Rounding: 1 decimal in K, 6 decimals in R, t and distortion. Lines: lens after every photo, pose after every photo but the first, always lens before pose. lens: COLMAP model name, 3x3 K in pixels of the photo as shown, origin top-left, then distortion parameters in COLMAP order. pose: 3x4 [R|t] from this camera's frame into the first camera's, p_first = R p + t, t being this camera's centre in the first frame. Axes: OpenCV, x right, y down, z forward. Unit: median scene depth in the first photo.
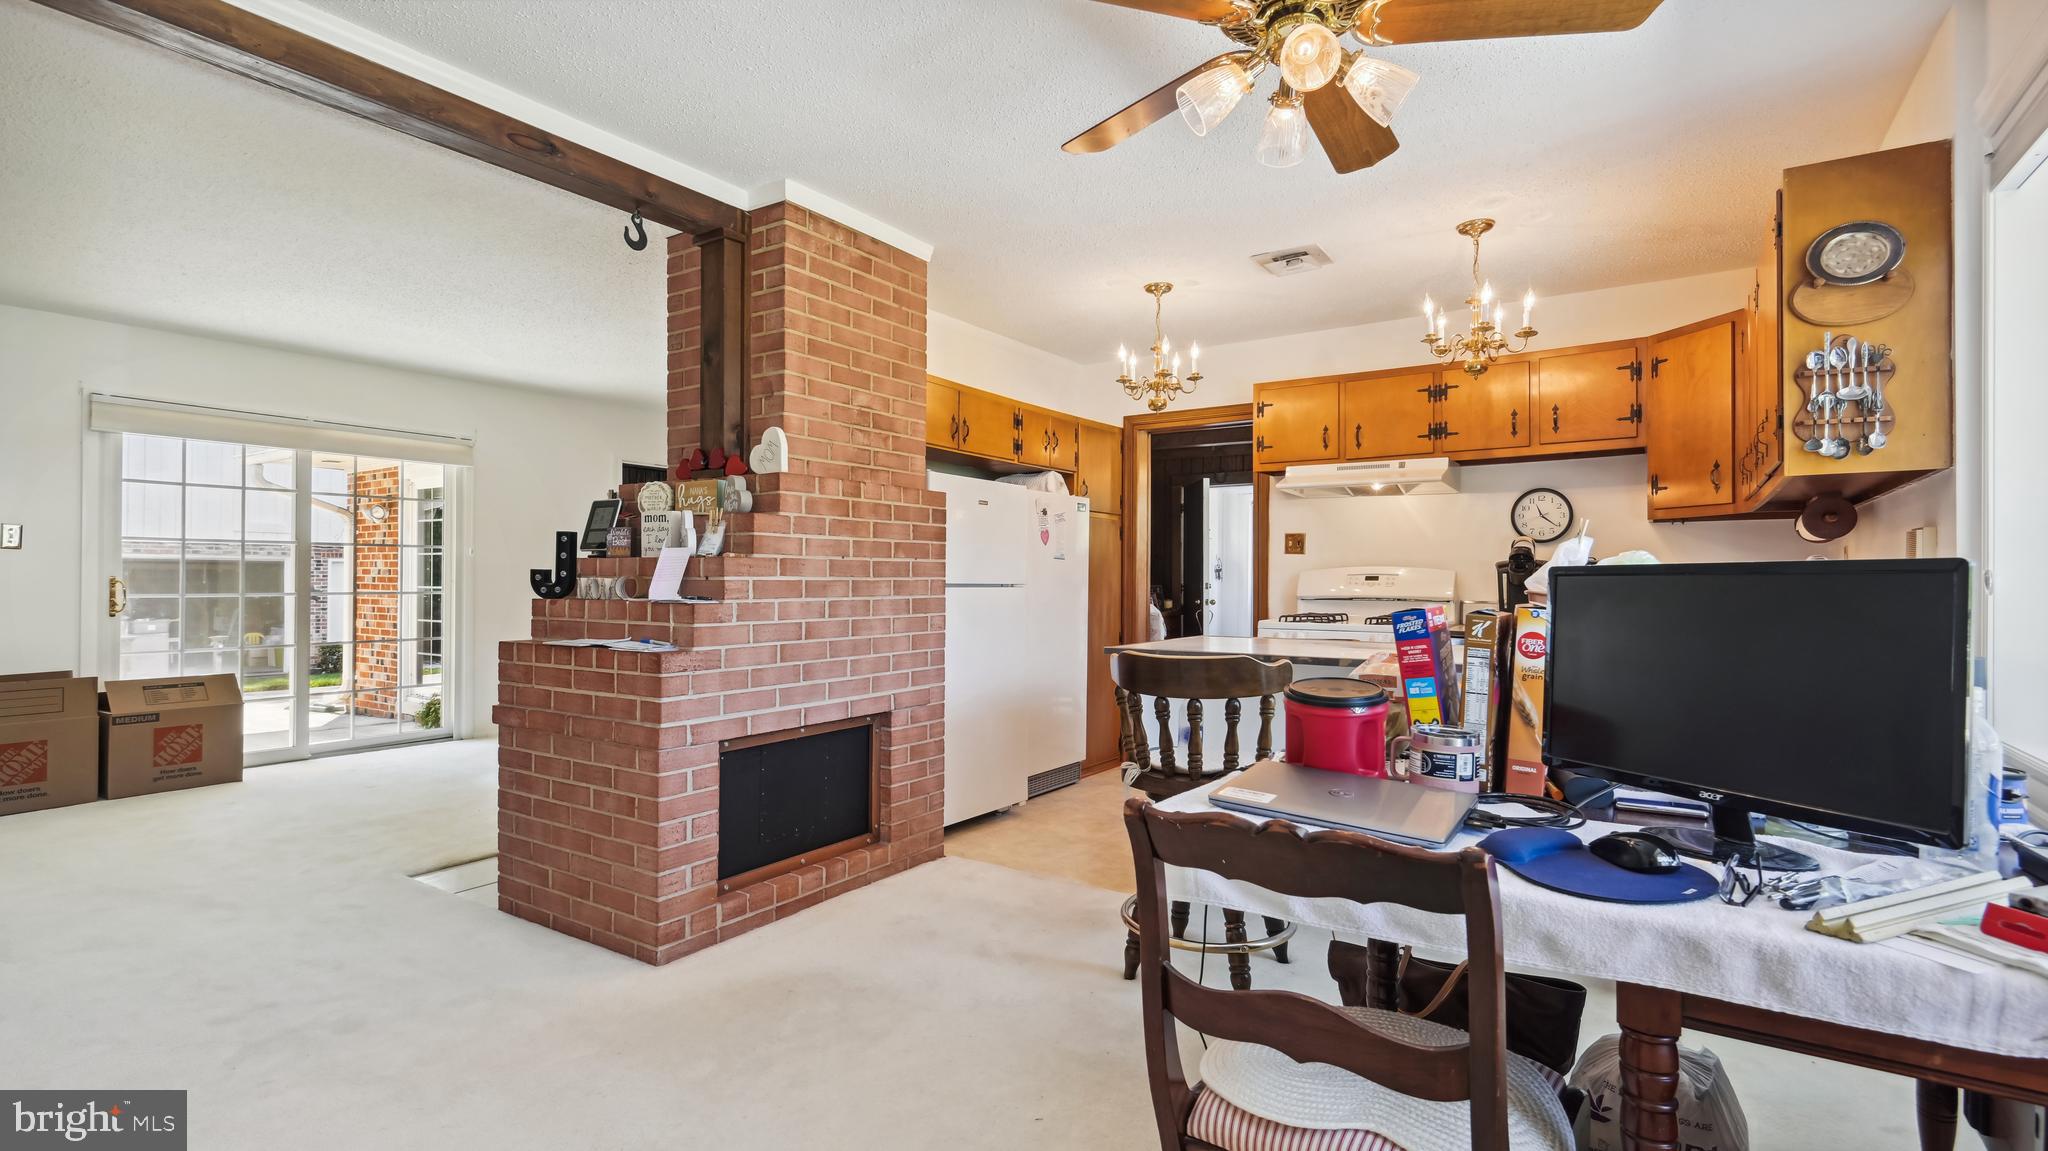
lens RADIAL K [[946.2, 0, 1023.2], [0, 946.2, 583.3], [0, 0, 1]] dist [0.000268, -0.000208]
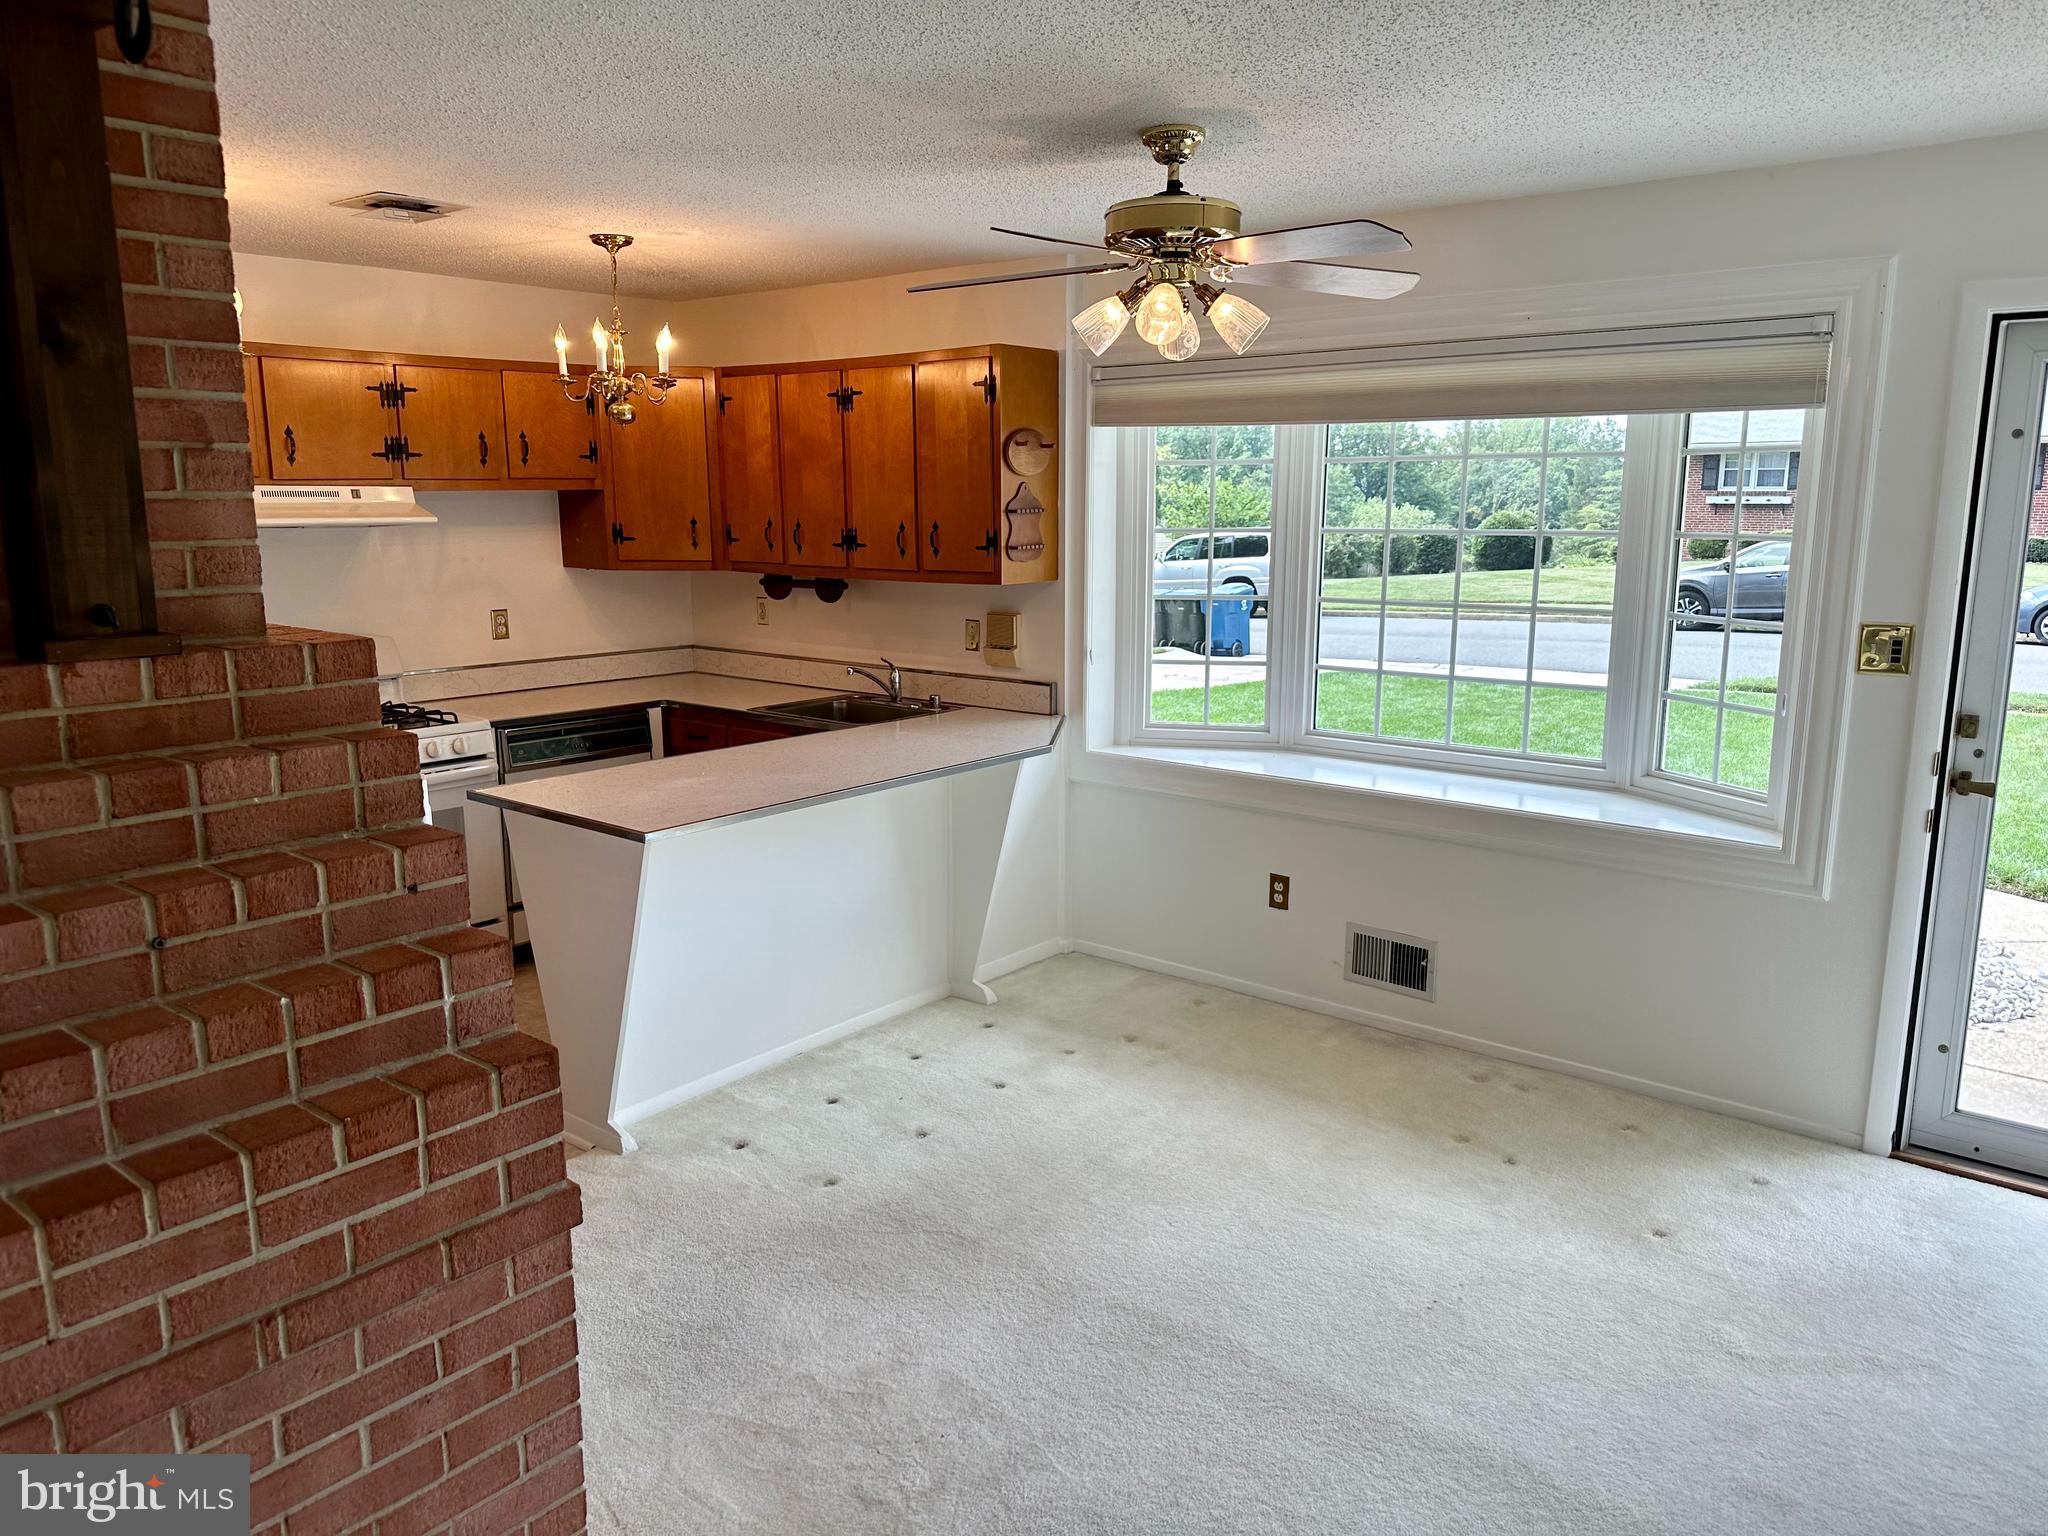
lens RADIAL K [[1441.2, 0, 1032.4], [0, 1441.2, 763.4], [0, 0, 1]] dist [0.113467, -0.208659]
pose [[0.089134, -0.186675, 0.978370, -0.662406], [0.003367, 0.982330, 0.187124, -0.132946], [-0.996014, -0.013385, 0.088188, 0.413594]]
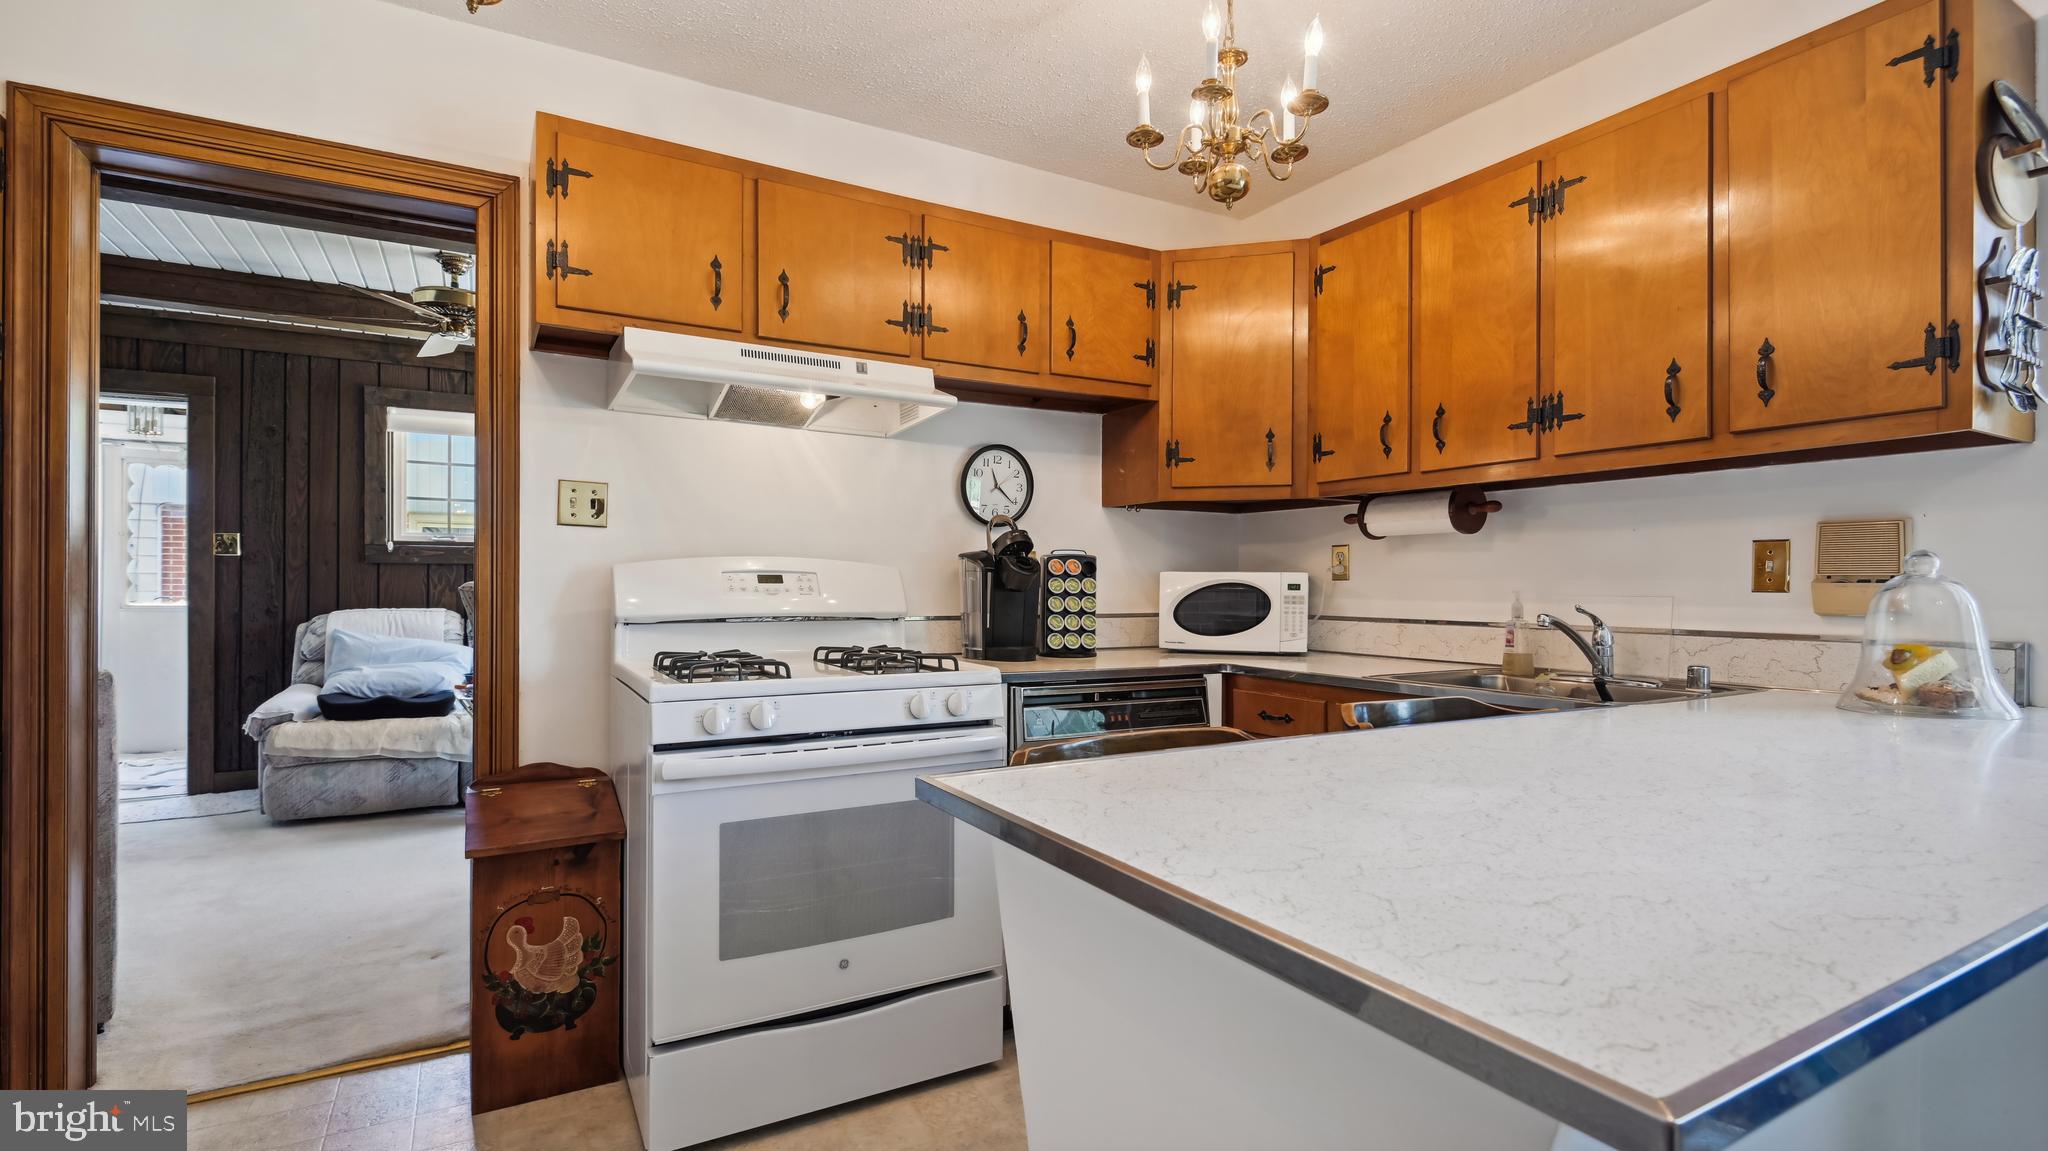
lens RADIAL K [[946.2, 0, 1023.2], [0, 946.2, 583.3], [0, 0, 1]] dist [0.000268, -0.000208]
pose [[0.438675, -0.003140, 0.898640, -0.042124], [0.000350, 0.999994, 0.003324, -0.005091], [-0.898646, -0.001144, 0.438674, 0.697472]]
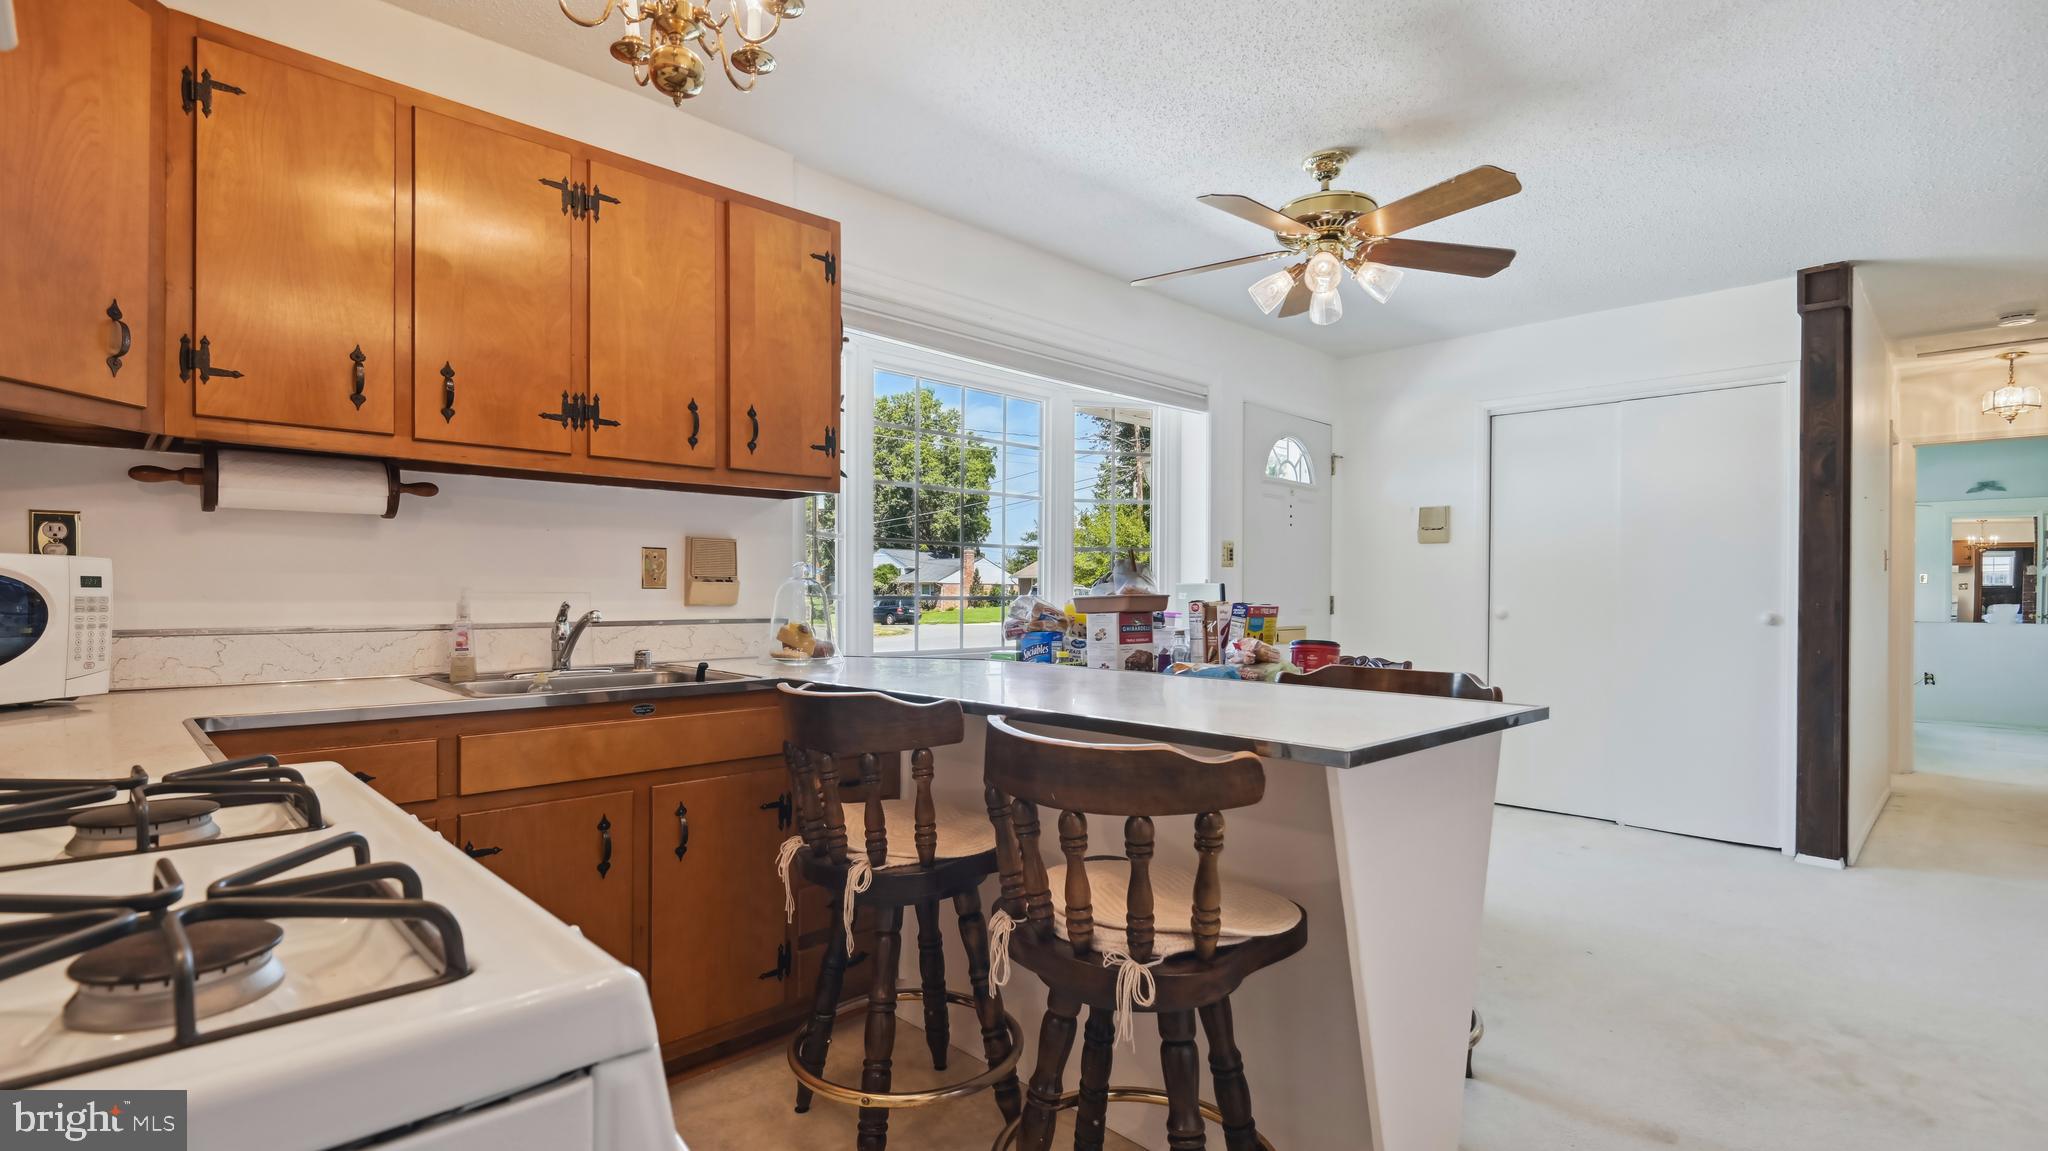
lens RADIAL K [[946.2, 0, 1023.2], [0, 946.2, 583.3], [0, 0, 1]] dist [0.000268, -0.000208]
pose [[-0.978893, -0.006028, 0.204285, 0.190466], [-0.007688, 0.999944, -0.007330, 0.000117], [-0.204230, -0.008746, -0.978884, 1.105669]]
